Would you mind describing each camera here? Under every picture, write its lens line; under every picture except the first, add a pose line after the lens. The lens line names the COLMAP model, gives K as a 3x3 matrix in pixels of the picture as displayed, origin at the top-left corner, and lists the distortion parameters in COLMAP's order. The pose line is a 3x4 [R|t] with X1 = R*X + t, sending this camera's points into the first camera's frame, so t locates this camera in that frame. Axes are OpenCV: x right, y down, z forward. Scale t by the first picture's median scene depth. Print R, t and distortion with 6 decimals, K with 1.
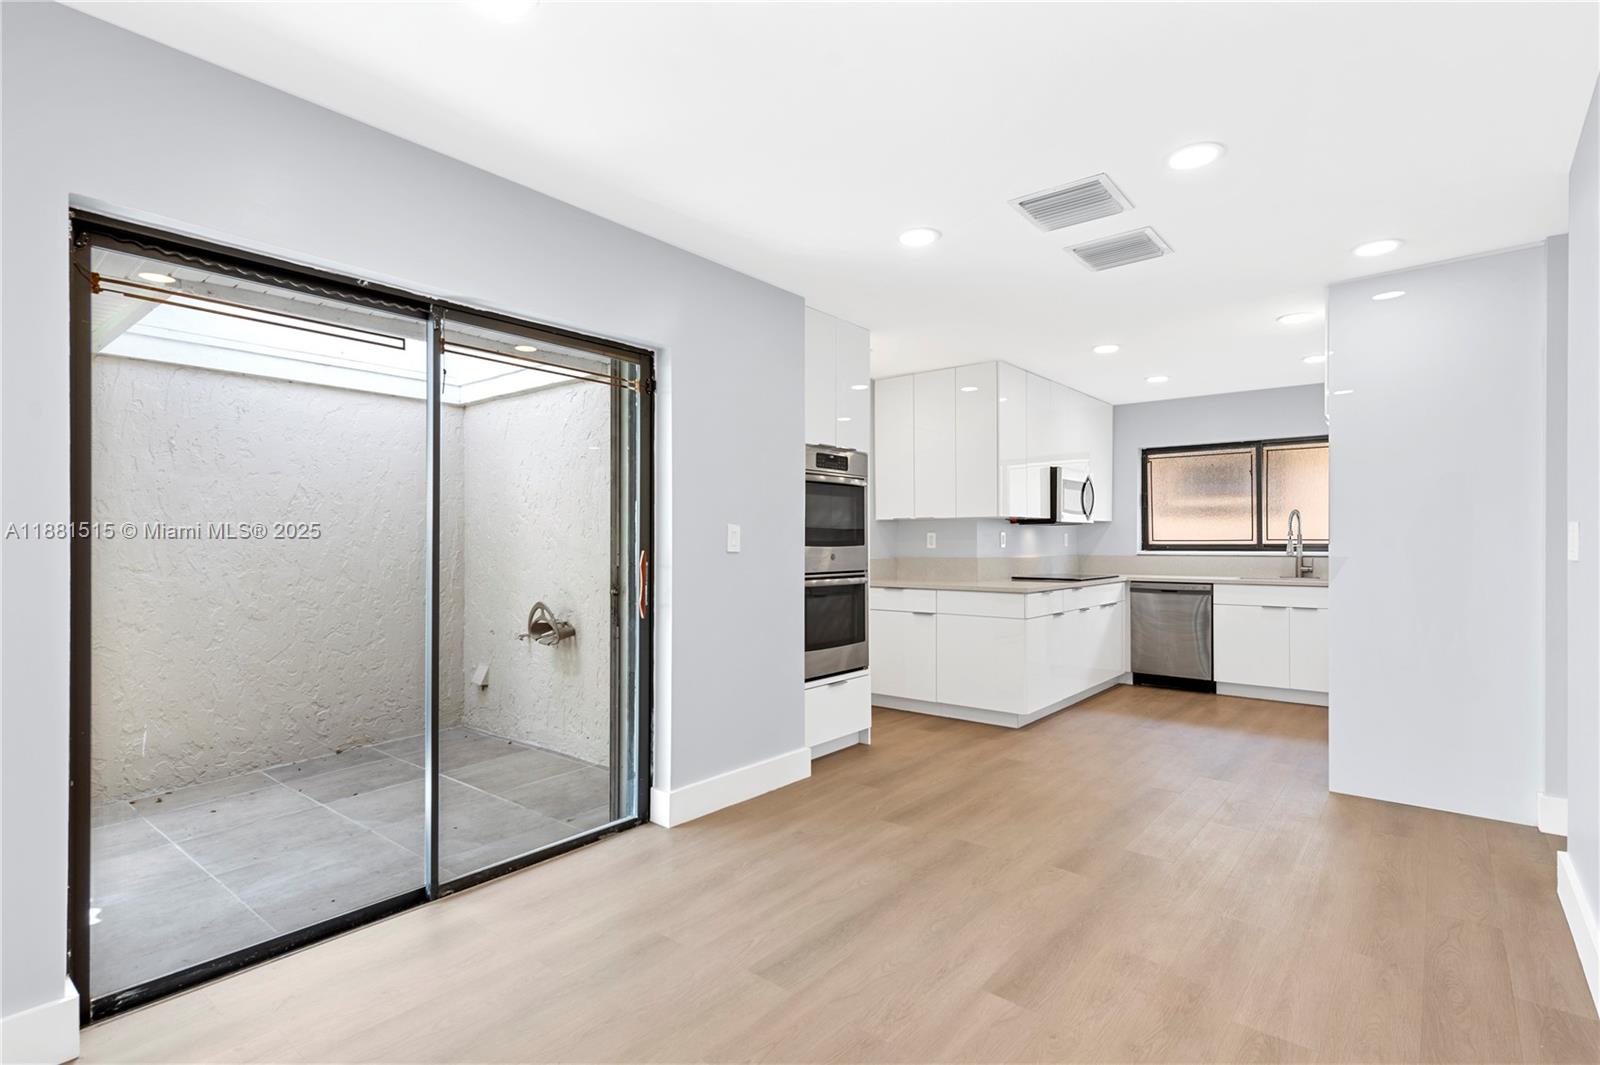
lens RADIAL K [[756.1, 0, 802.5], [0, 756.1, 531.2], [0, 0, 1]] dist [0.012989, -0.000191]
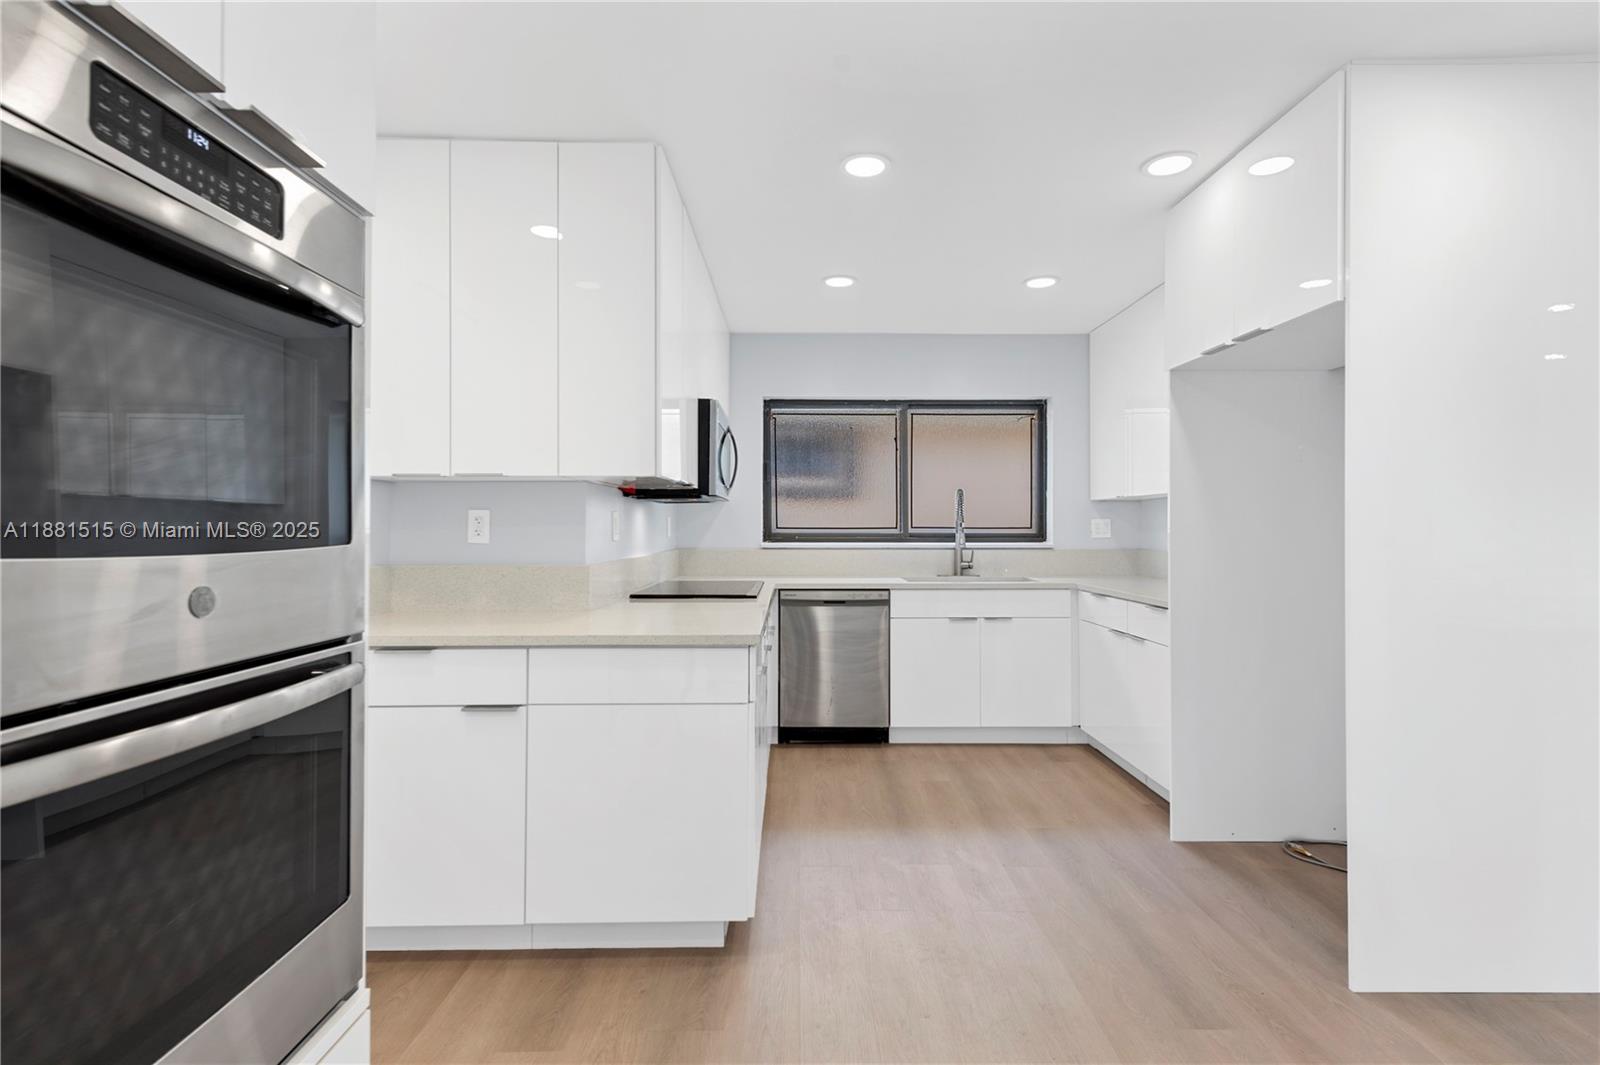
lens RADIAL K [[753.8, 0, 798.3], [0, 753.8, 521.9], [0, 0, 1]] dist [-0.000687, -0.000313]
pose [[0.768292, 0.008161, 0.640047, 0.023867], [-0.012670, 0.999917, 0.002459, 0.005642], [-0.639974, -0.009999, 0.768332, 0.513033]]
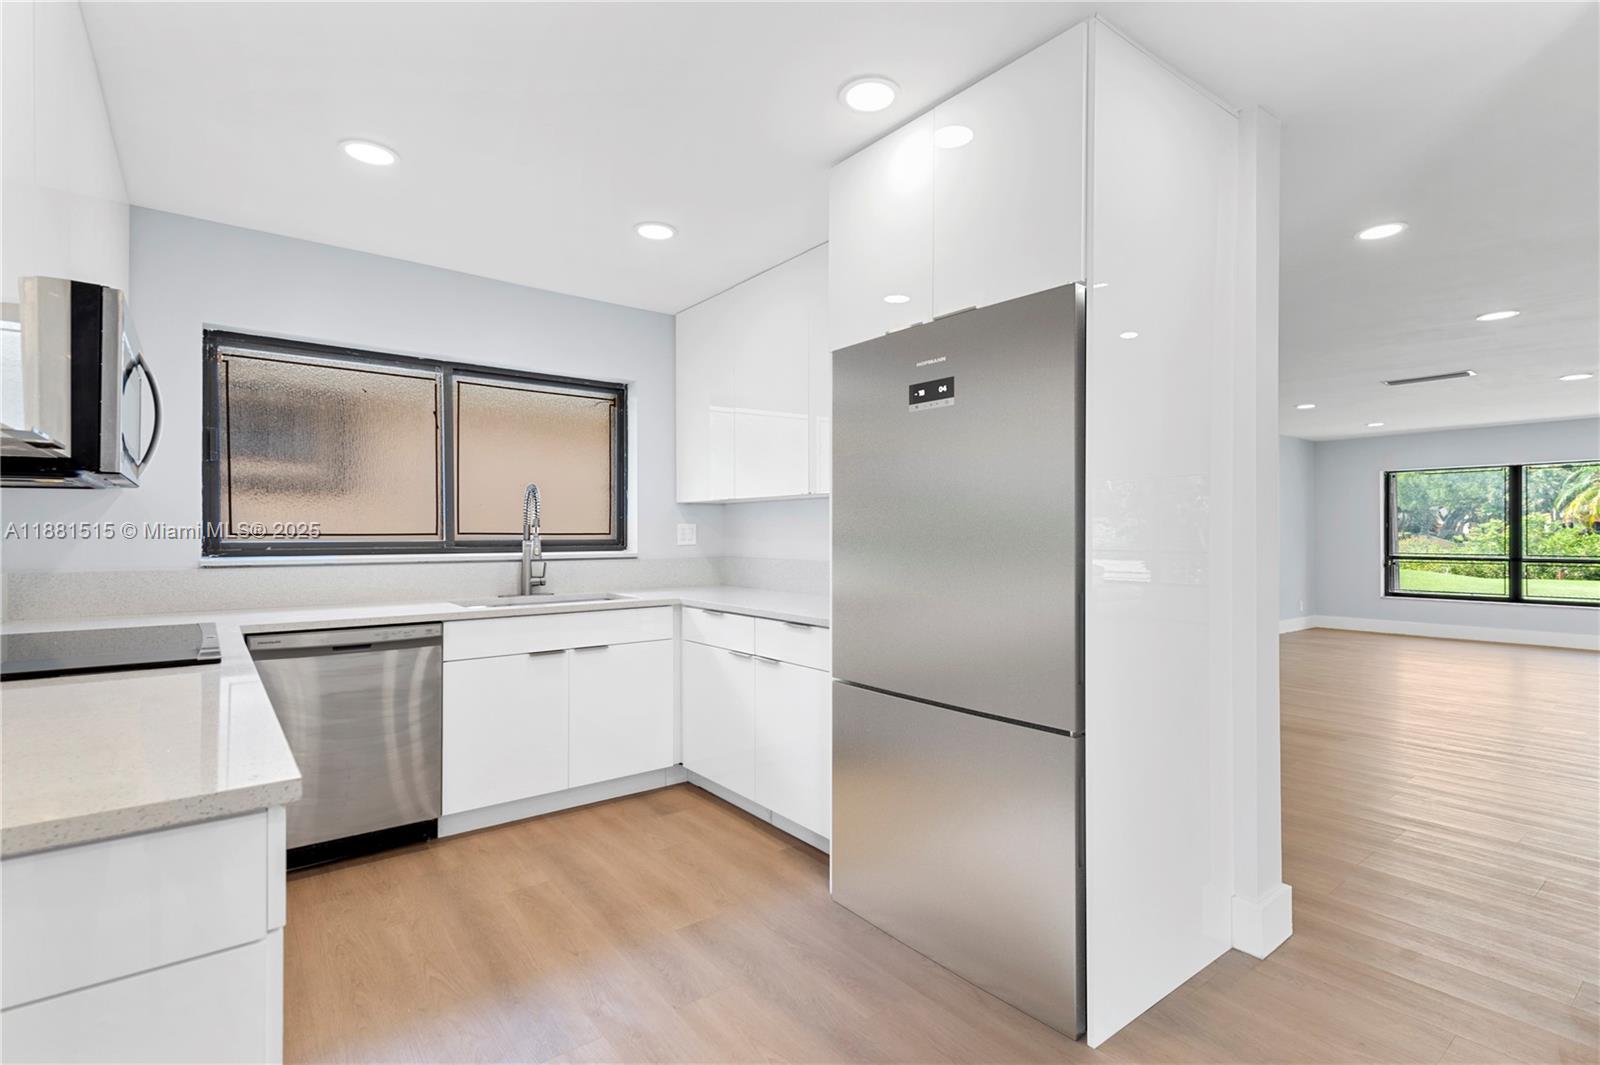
lens RADIAL K [[756.1, 0, 802.5], [0, 756.1, 531.2], [0, 0, 1]] dist [0.012989, -0.000191]
pose [[0.217918, 0.005072, 0.975954, 0.103605], [-0.015247, 0.999882, -0.001791, 0.007098], [-0.975848, -0.014490, 0.217970, 0.658802]]
